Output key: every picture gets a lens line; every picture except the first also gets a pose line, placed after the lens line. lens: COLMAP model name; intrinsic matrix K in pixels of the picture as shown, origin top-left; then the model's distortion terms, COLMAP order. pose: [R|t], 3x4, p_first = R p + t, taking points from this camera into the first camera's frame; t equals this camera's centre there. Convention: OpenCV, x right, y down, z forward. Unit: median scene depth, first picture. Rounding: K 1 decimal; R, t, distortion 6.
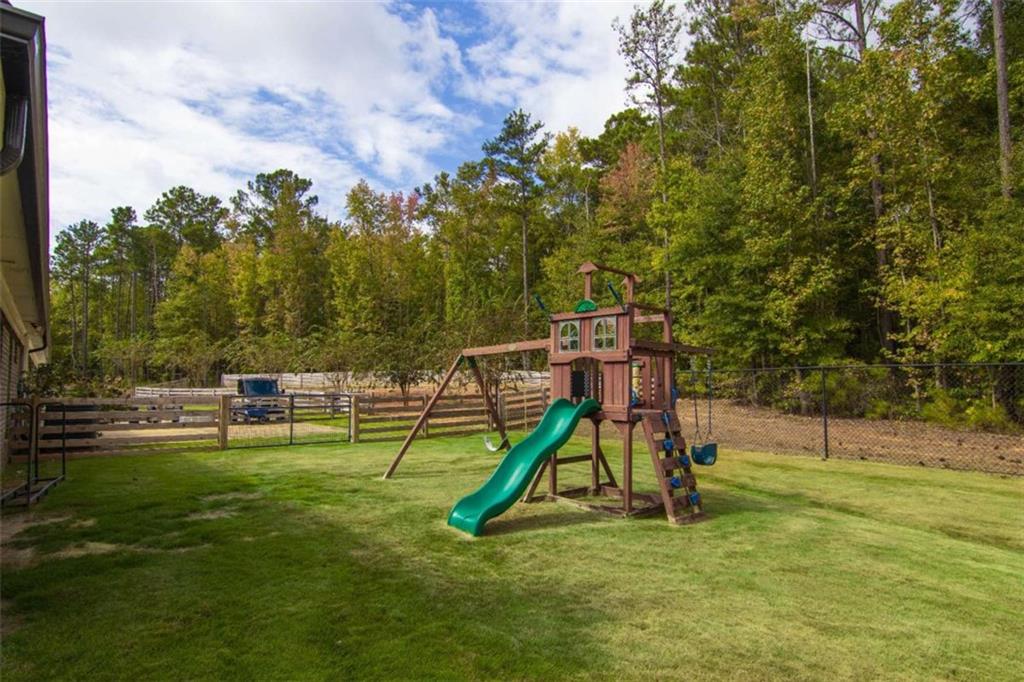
lens RADIAL K [[519.1, 0, 515.4], [0, 519.1, 354.5], [0, 0, 1]] dist [-0.000436, -0.012156]
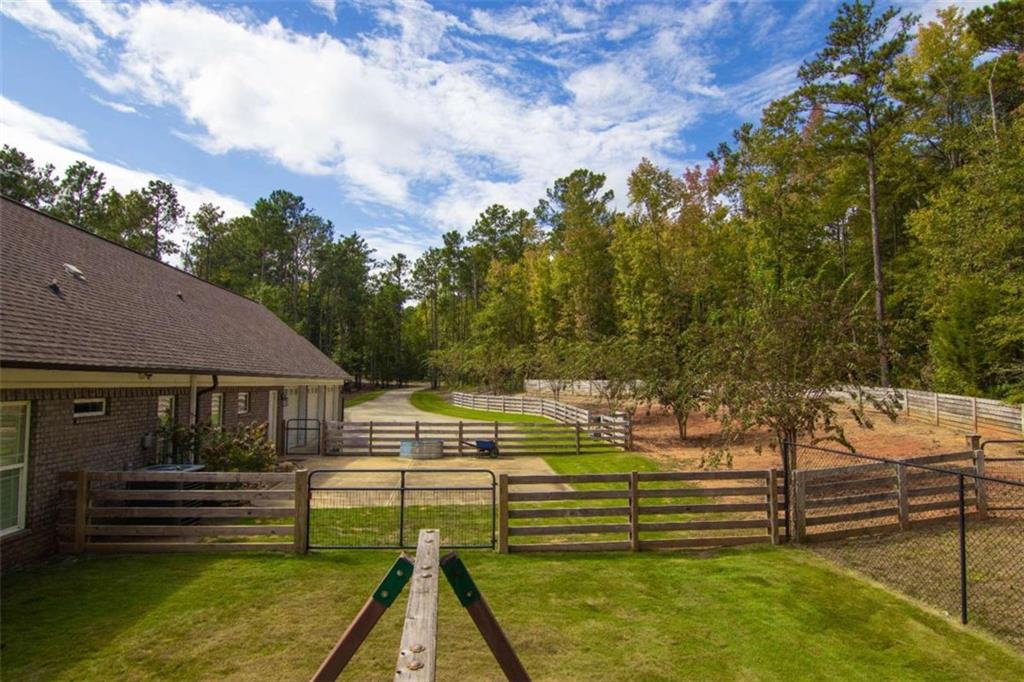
lens RADIAL K [[522.4, 0, 515.3], [0, 522.4, 348.9], [0, 0, 1]] dist [-0.000825, -0.011810]
pose [[0.819988, -0.023872, -0.571882, 0.016225], [0.023992, 0.999685, -0.007329, -0.017462], [0.571877, -0.007711, 0.820303, 0.154082]]
